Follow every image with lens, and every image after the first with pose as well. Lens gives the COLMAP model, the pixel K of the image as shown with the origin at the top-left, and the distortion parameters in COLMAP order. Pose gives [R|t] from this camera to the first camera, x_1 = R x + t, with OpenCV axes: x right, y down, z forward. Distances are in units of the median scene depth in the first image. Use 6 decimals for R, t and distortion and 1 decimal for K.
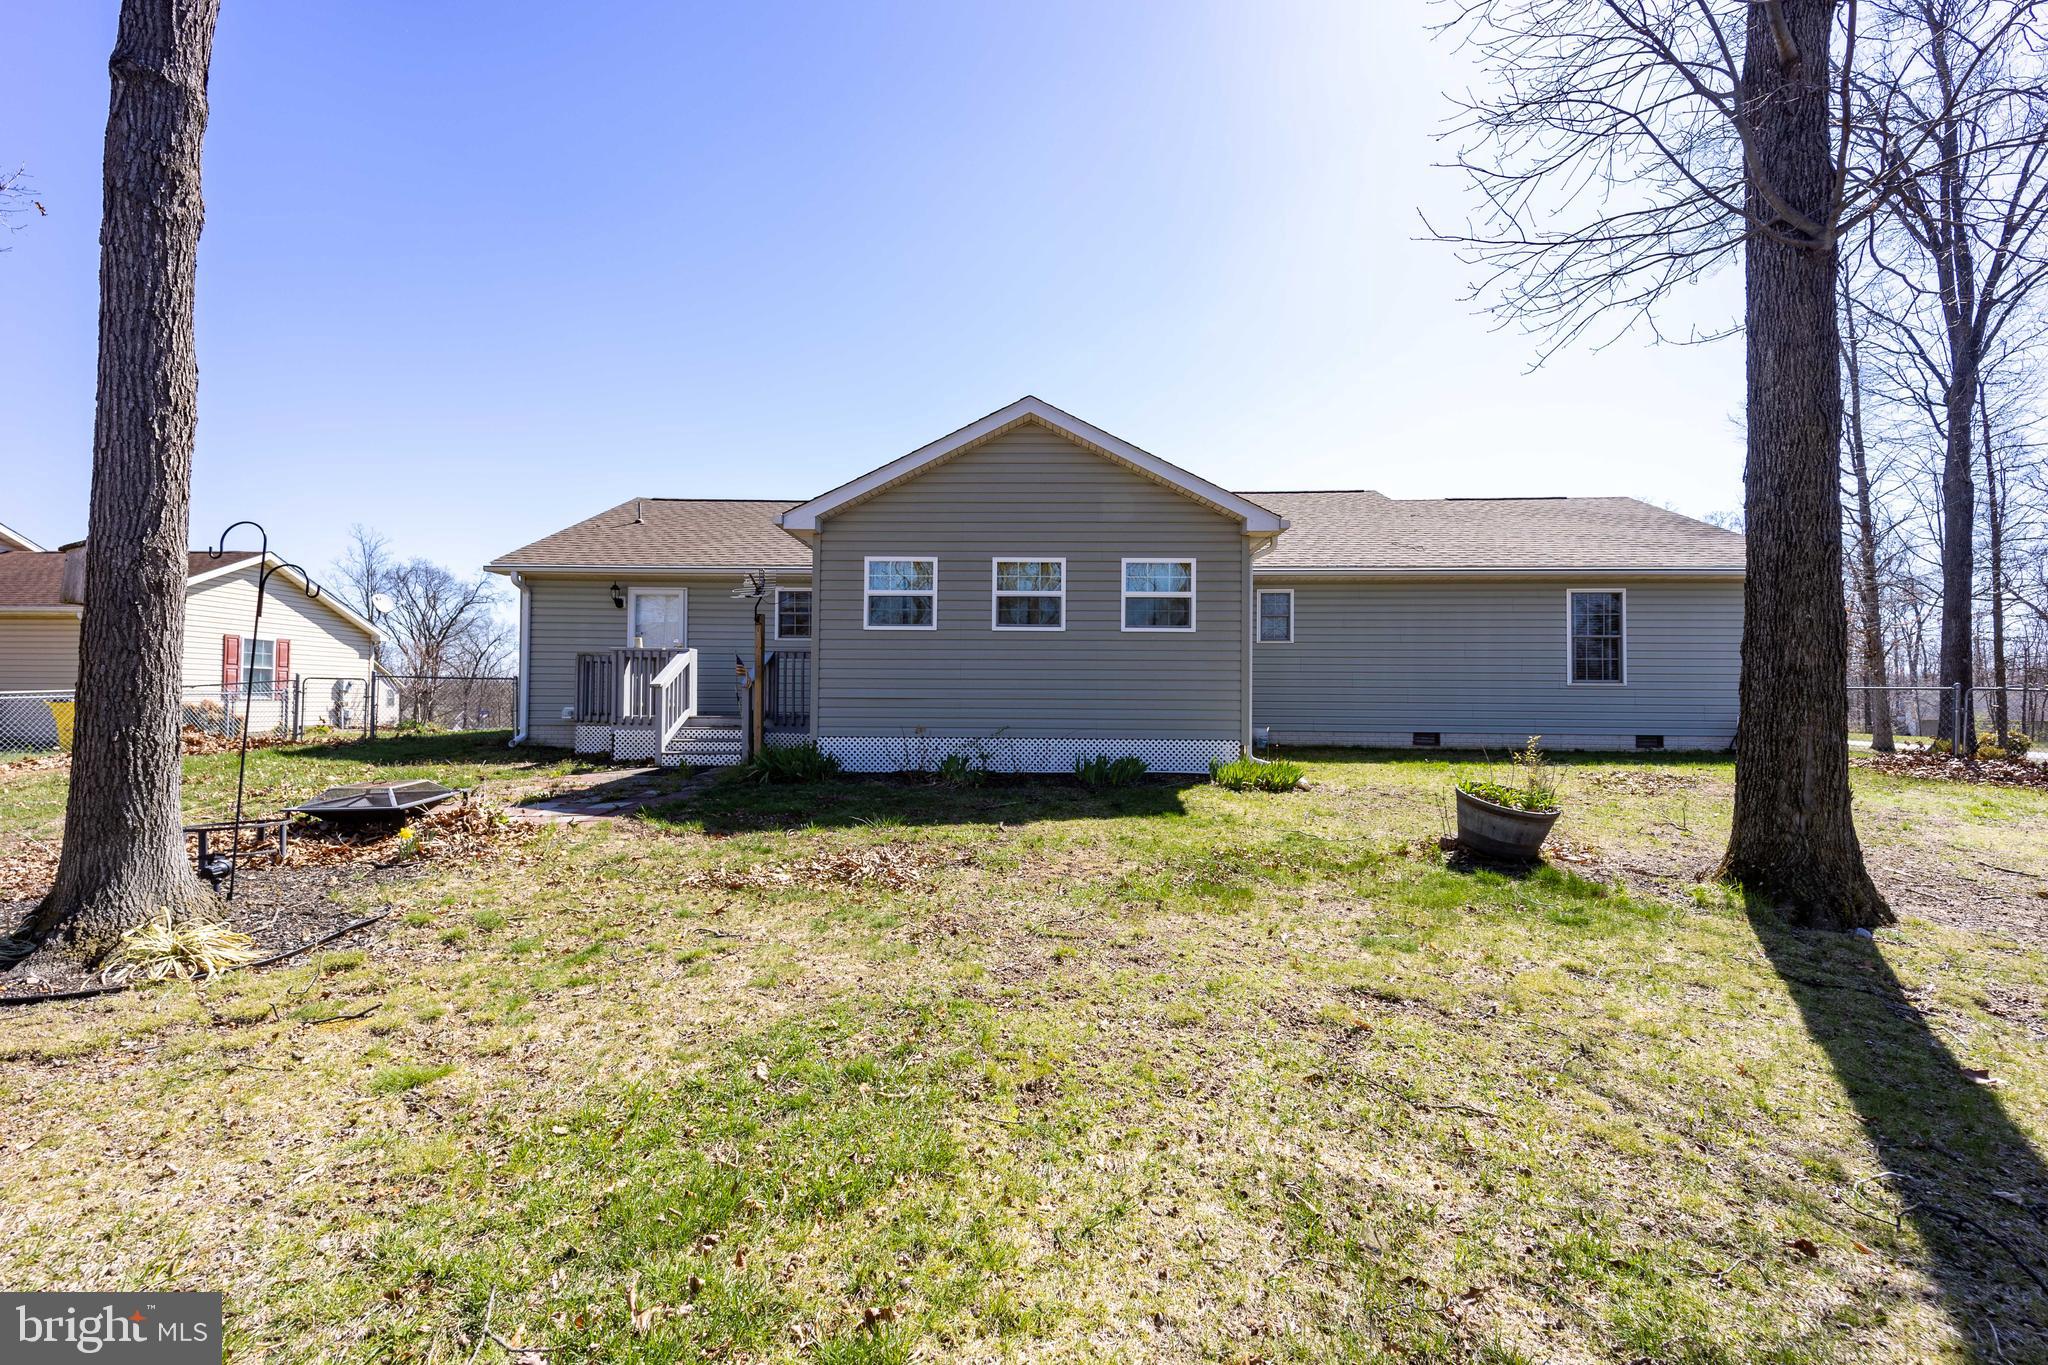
lens RADIAL K [[794.8, 0, 1012.4], [0, 794.8, 681.5], [0, 0, 1]] dist [0.096667, -0.039676]
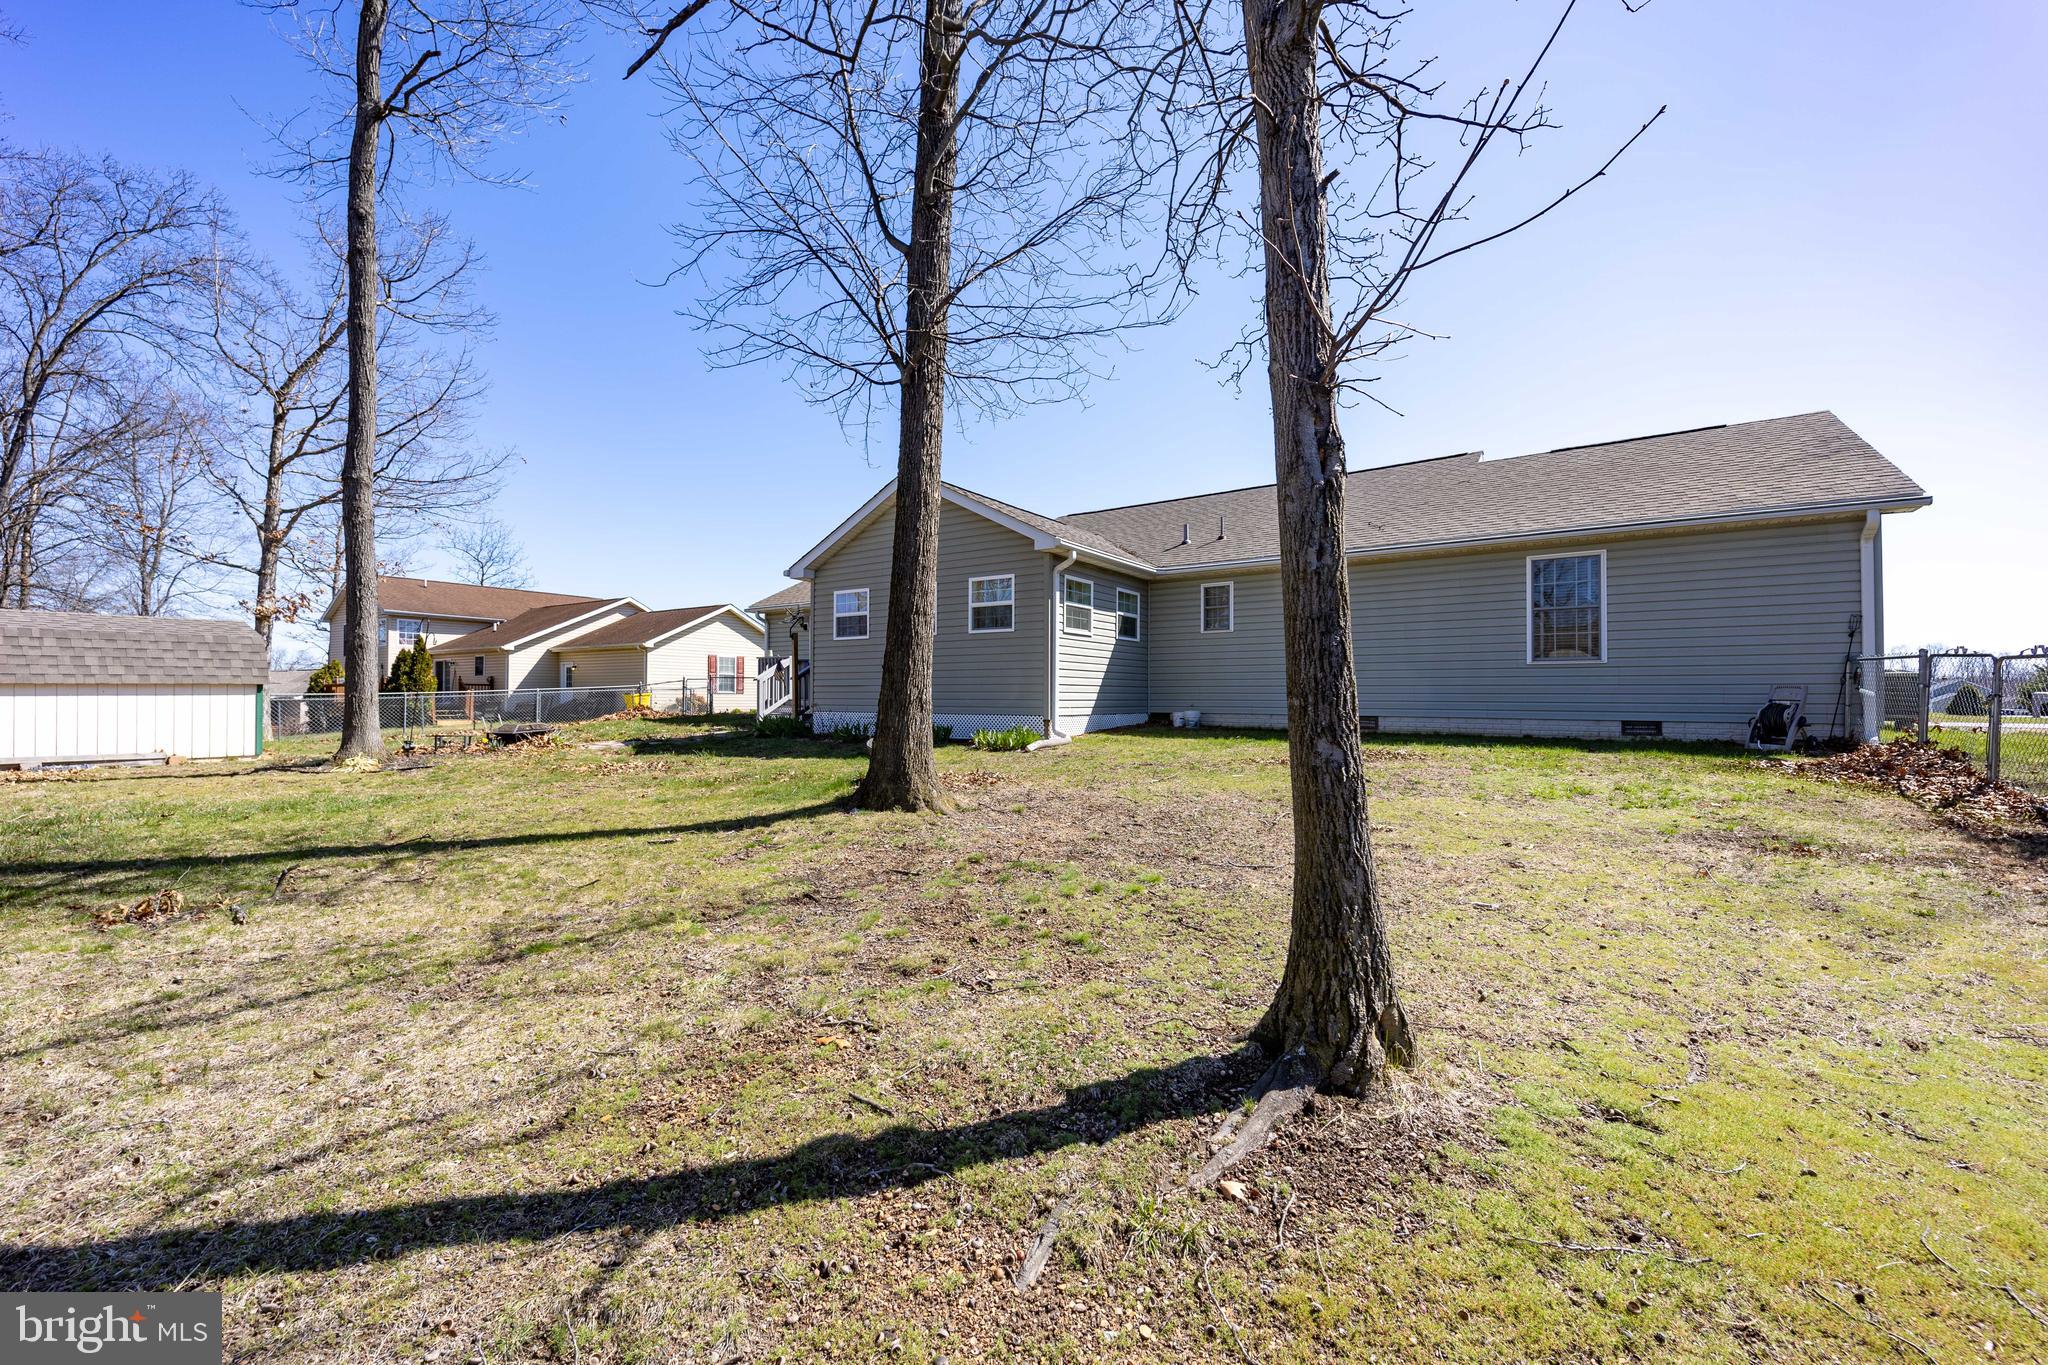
lens RADIAL K [[794.8, 0, 1012.4], [0, 794.8, 681.5], [0, 0, 1]] dist [0.096667, -0.039676]
pose [[0.838895, -0.013184, -0.544134, 0.692464], [0.018197, 0.999827, 0.003830, 0.009860], [0.543989, -0.013115, 0.838990, -0.056726]]
